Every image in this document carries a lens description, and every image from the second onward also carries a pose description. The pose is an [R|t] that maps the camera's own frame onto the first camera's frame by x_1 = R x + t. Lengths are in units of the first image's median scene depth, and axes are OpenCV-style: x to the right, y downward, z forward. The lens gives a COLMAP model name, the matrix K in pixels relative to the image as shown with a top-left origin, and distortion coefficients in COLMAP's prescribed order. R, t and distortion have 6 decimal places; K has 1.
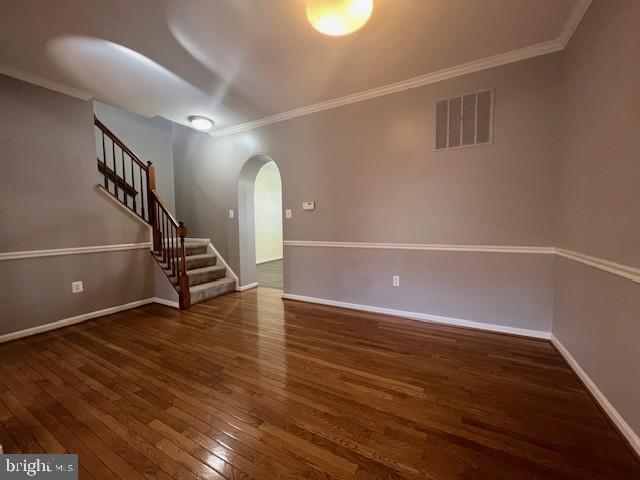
lens RADIAL K [[255.0, 0, 319.0], [0, 255.0, 239.3], [0, 0, 1]] dist [0.001471, -0.000721]
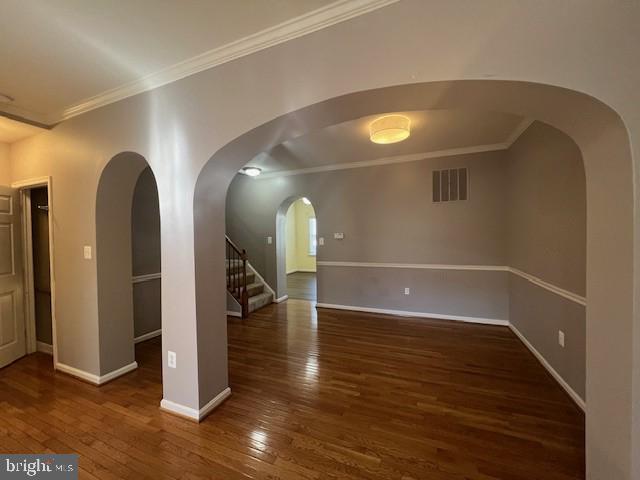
lens RADIAL K [[255.0, 0, 319.9], [0, 255.0, 239.2], [0, 0, 1]] dist [0.001471, -0.000721]
pose [[0.993682, -0.002561, 0.112204, -0.289138], [0.009012, 0.998332, -0.057032, -0.038809], [-0.111871, 0.057683, 0.992047, -0.316120]]
